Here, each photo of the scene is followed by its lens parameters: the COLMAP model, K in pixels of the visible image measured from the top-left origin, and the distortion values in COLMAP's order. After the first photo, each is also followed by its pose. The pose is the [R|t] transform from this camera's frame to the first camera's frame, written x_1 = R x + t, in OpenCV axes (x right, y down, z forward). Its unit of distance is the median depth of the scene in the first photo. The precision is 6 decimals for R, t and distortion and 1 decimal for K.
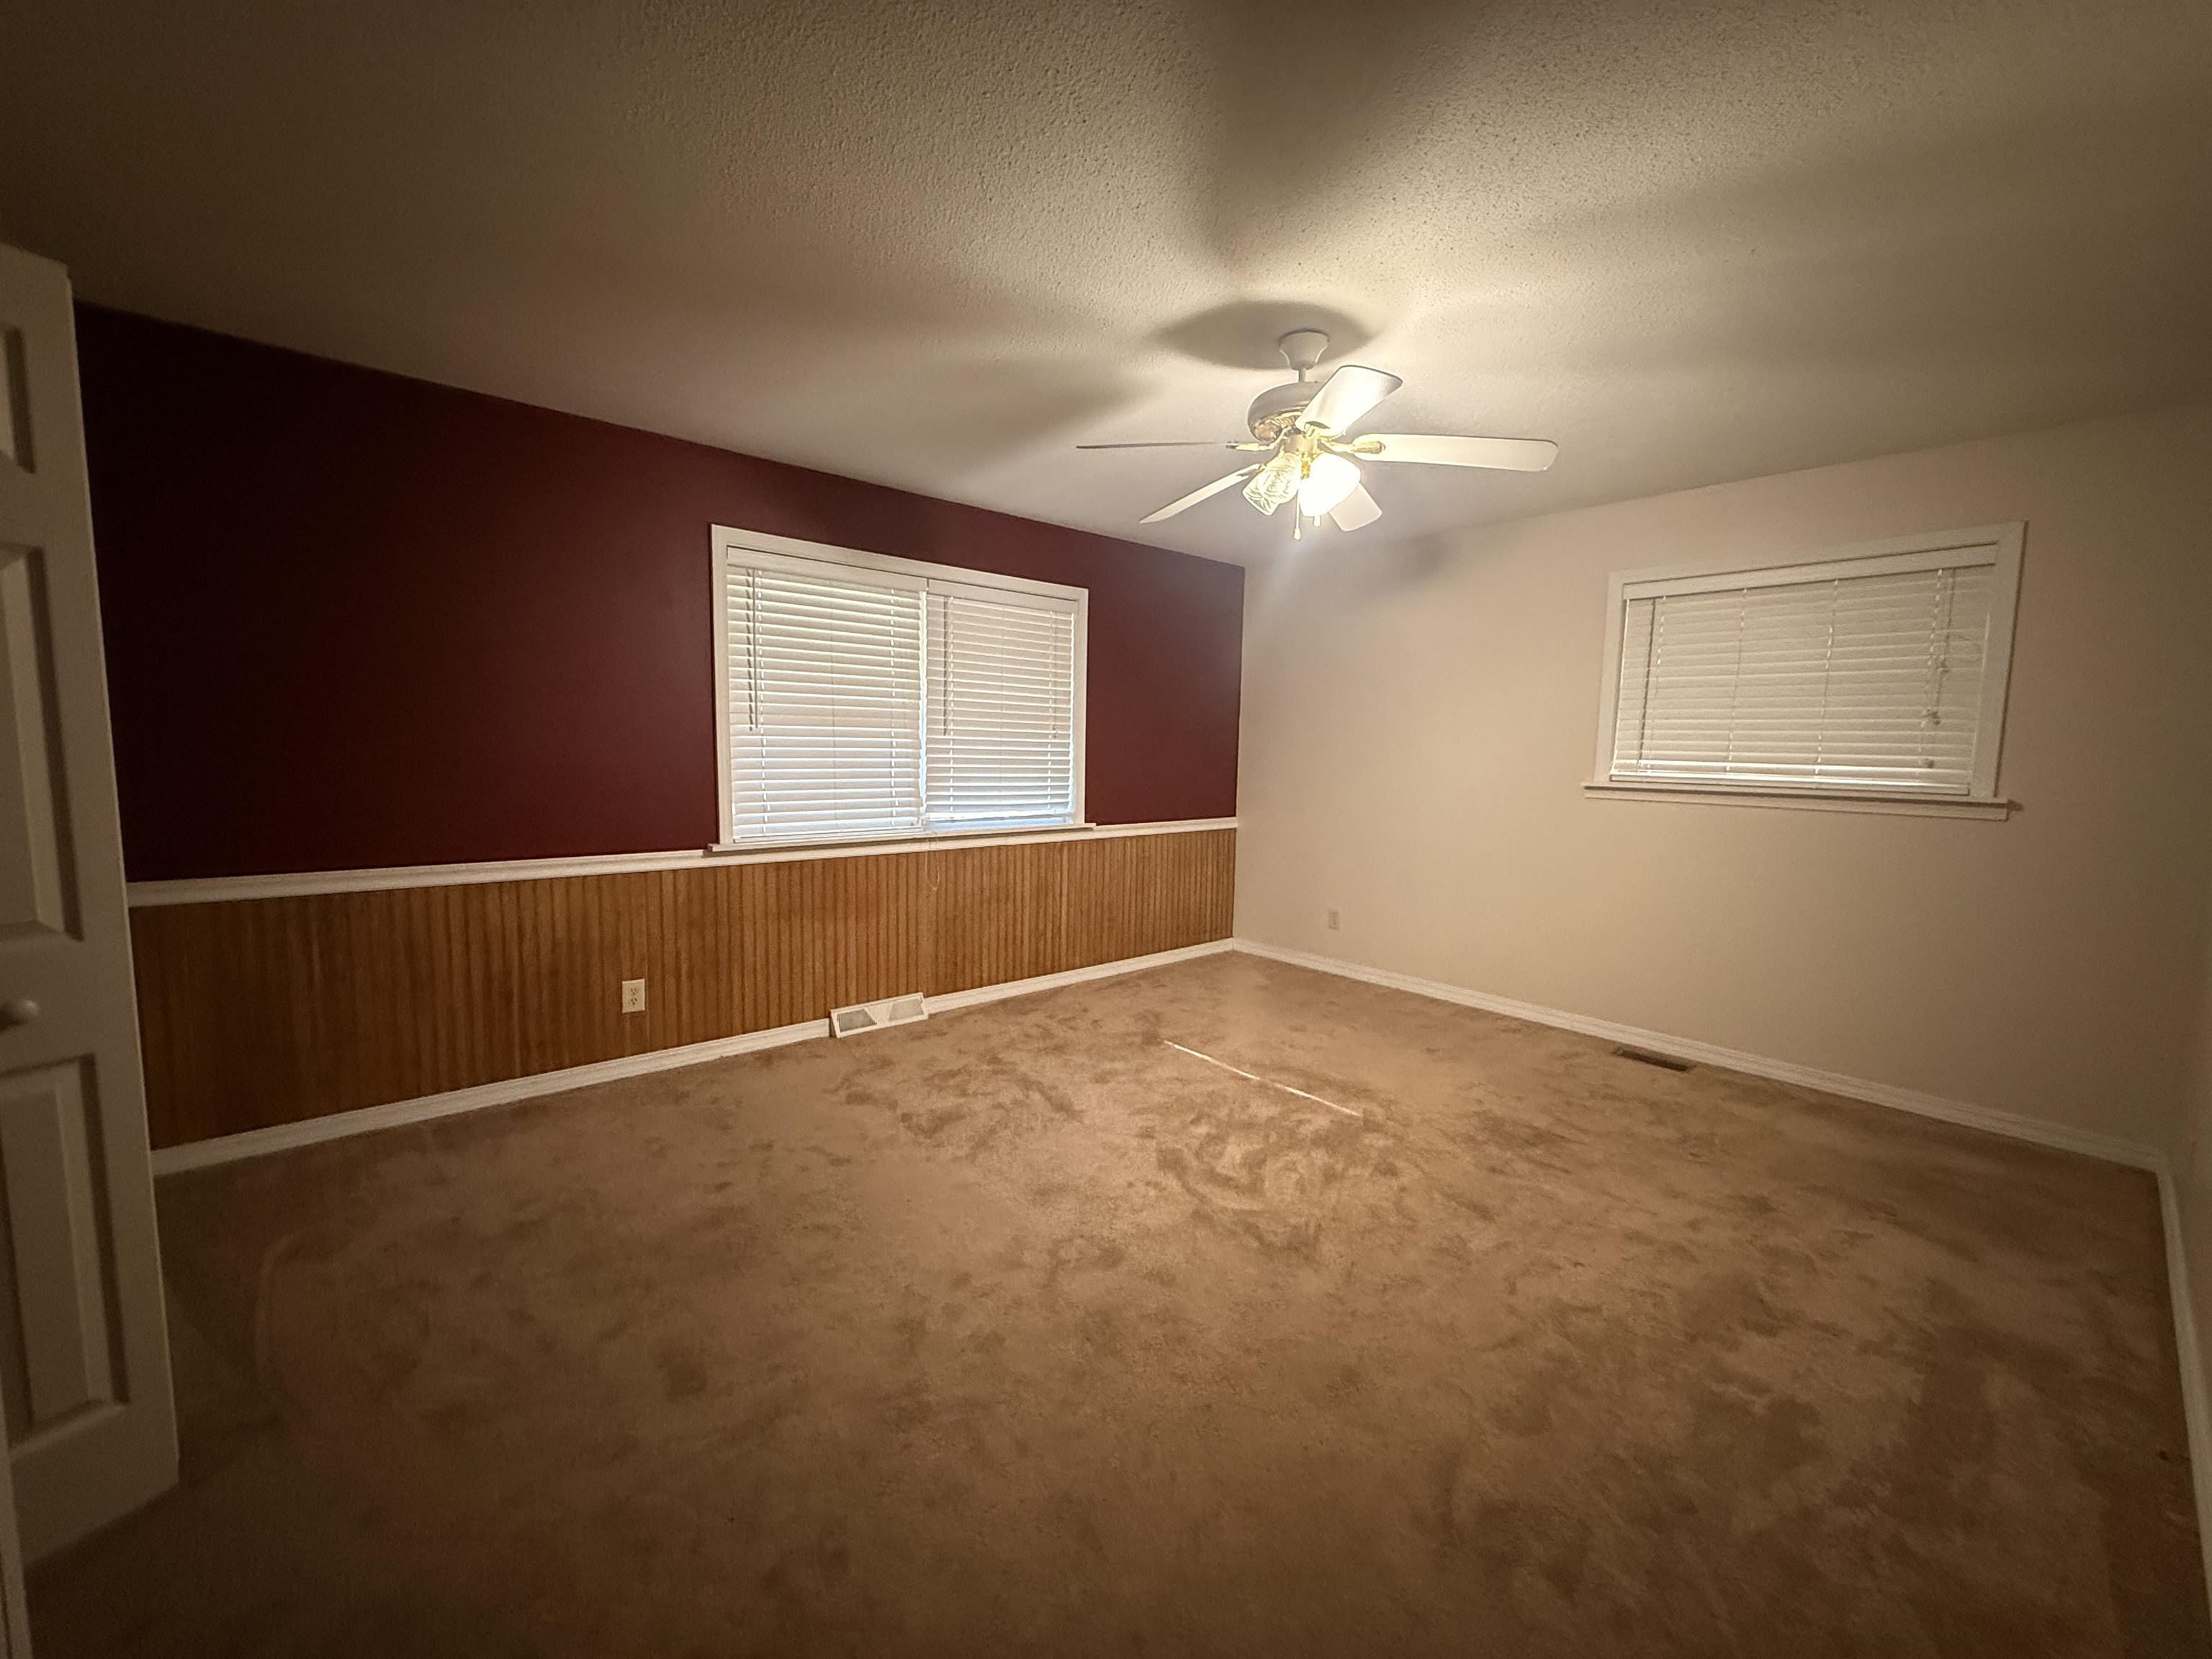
lens RADIAL K [[885.8, 0, 1099.2], [0, 885.8, 829.4], [0, 0, 1]] dist [0.000242, 0.000159]
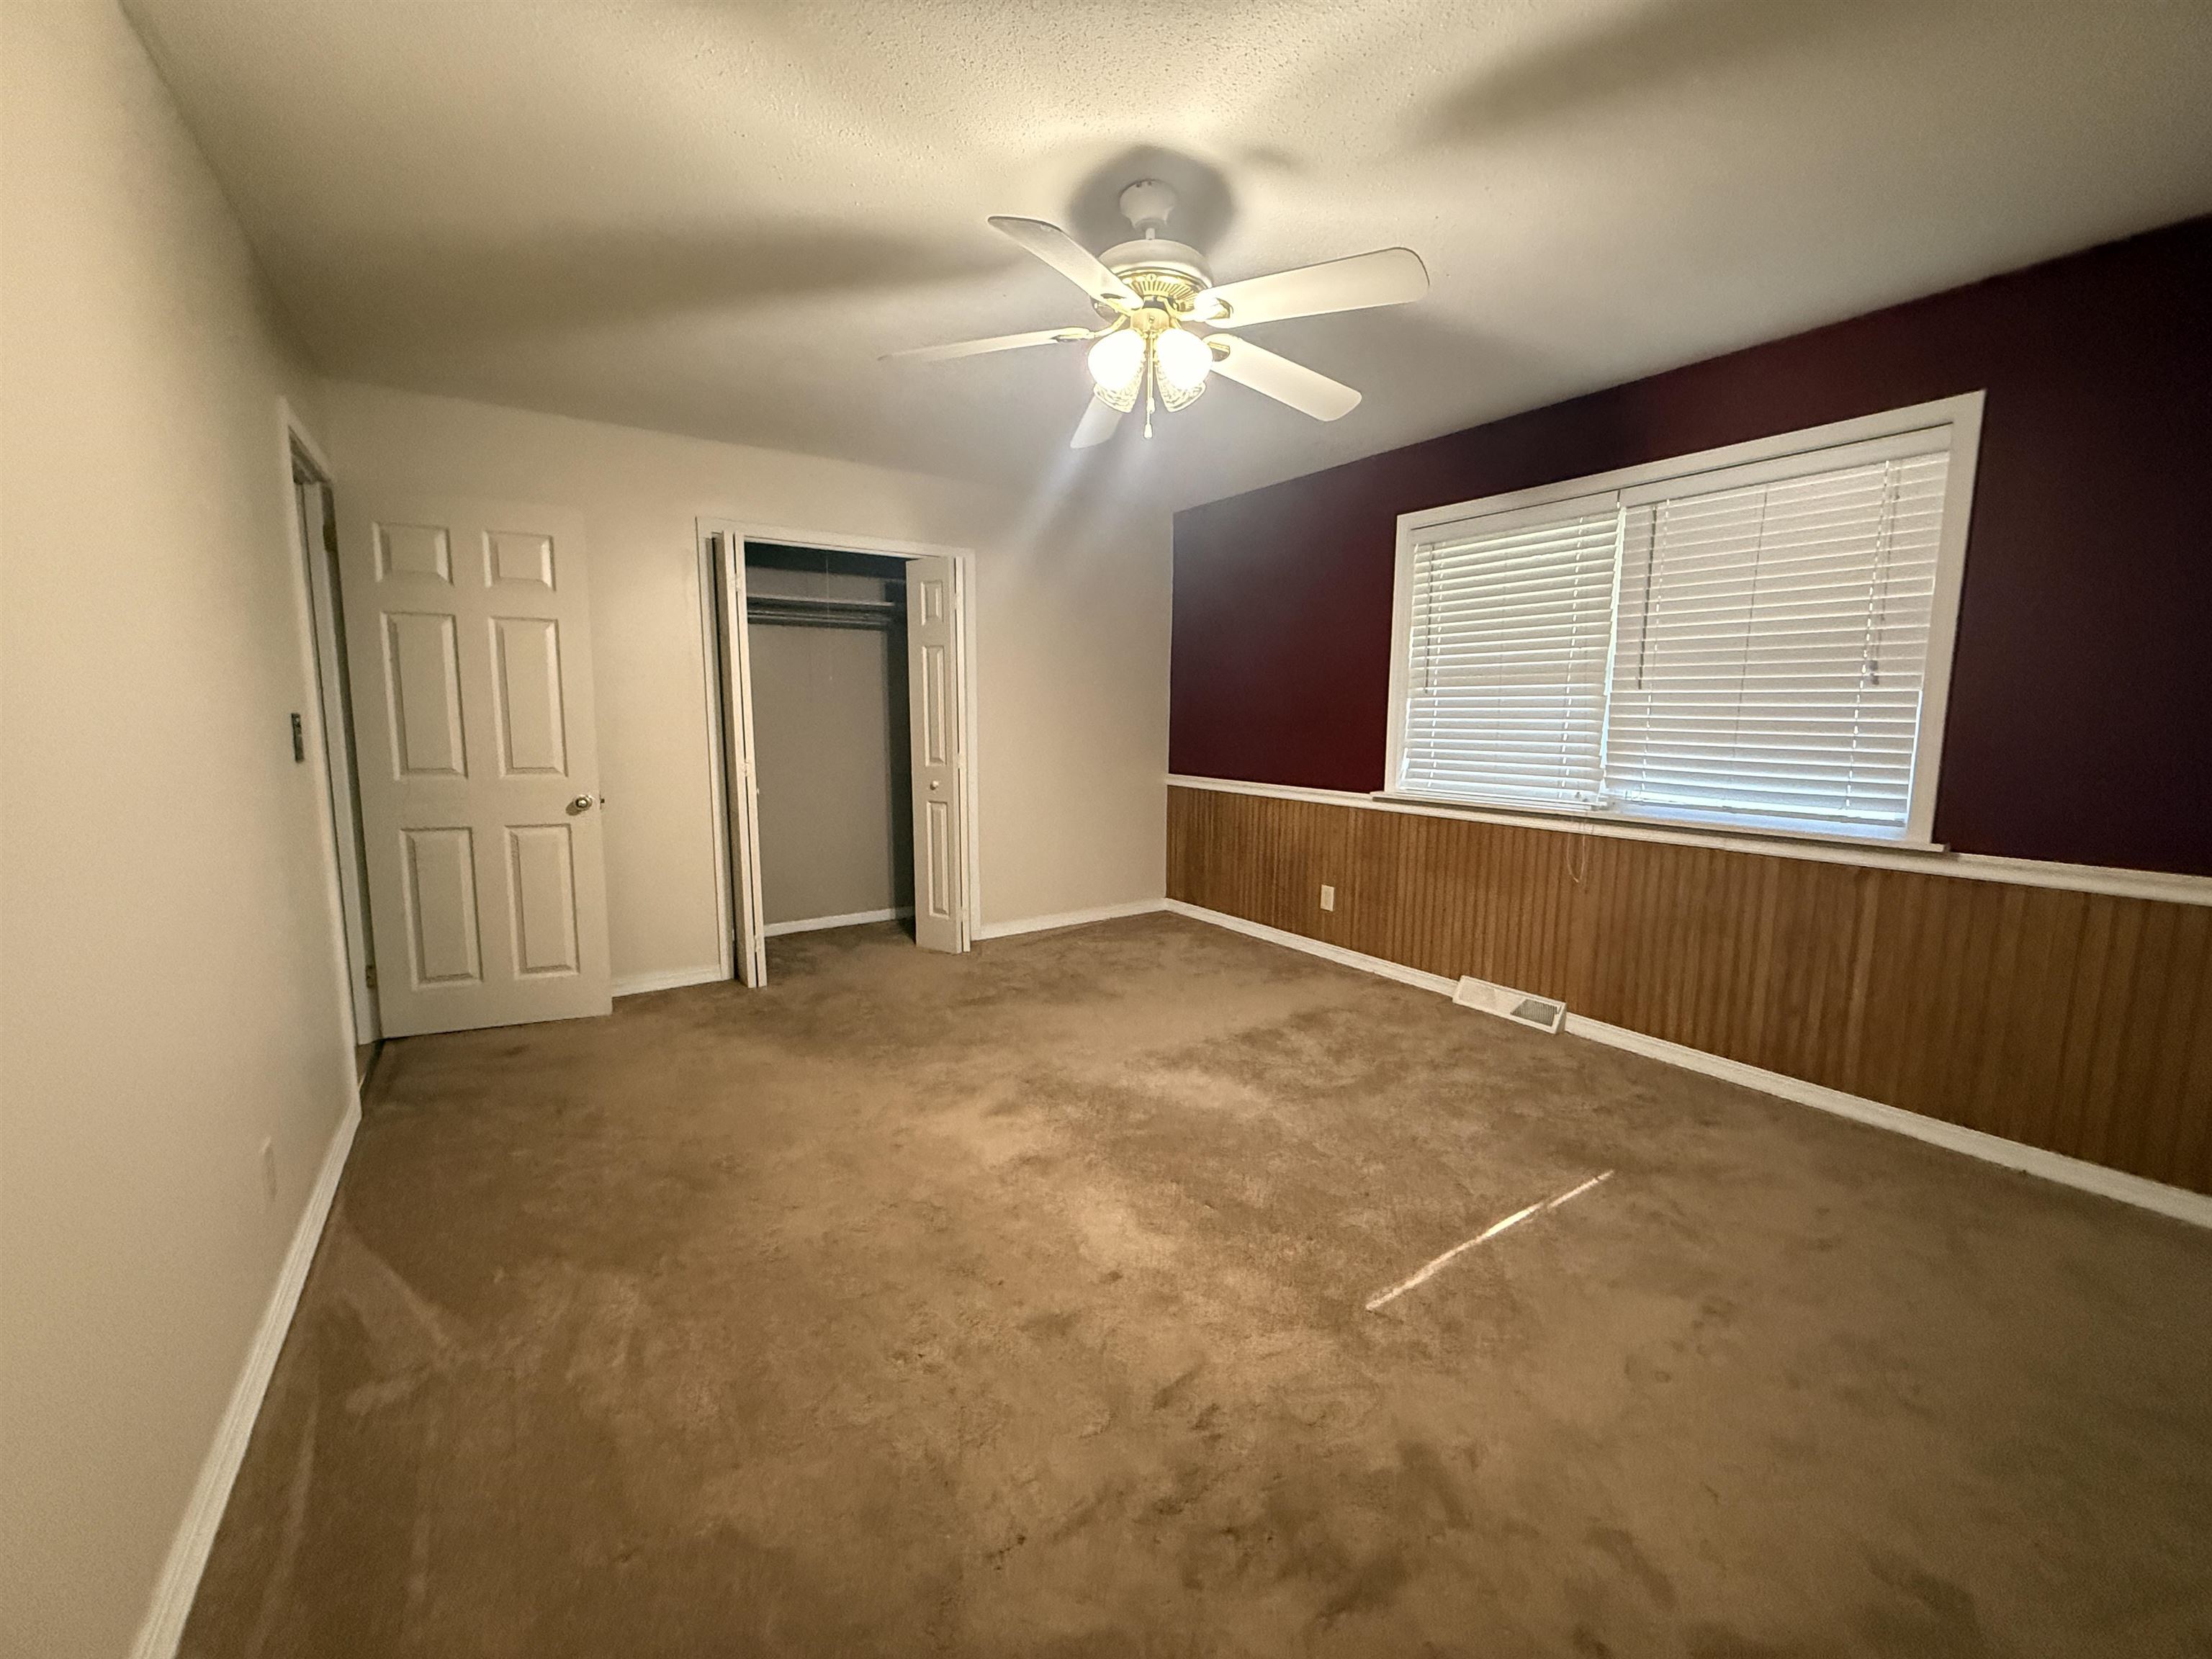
lens RADIAL K [[885.8, 0, 1101.5], [0, 885.8, 826.1], [0, 0, 1]] dist [0.000242, 0.000159]
pose [[-0.125843, 0.106934, -0.986270, 0.668684], [-0.103346, 0.987351, 0.120238, -0.034745], [0.986653, 0.117058, -0.113200, 0.664878]]
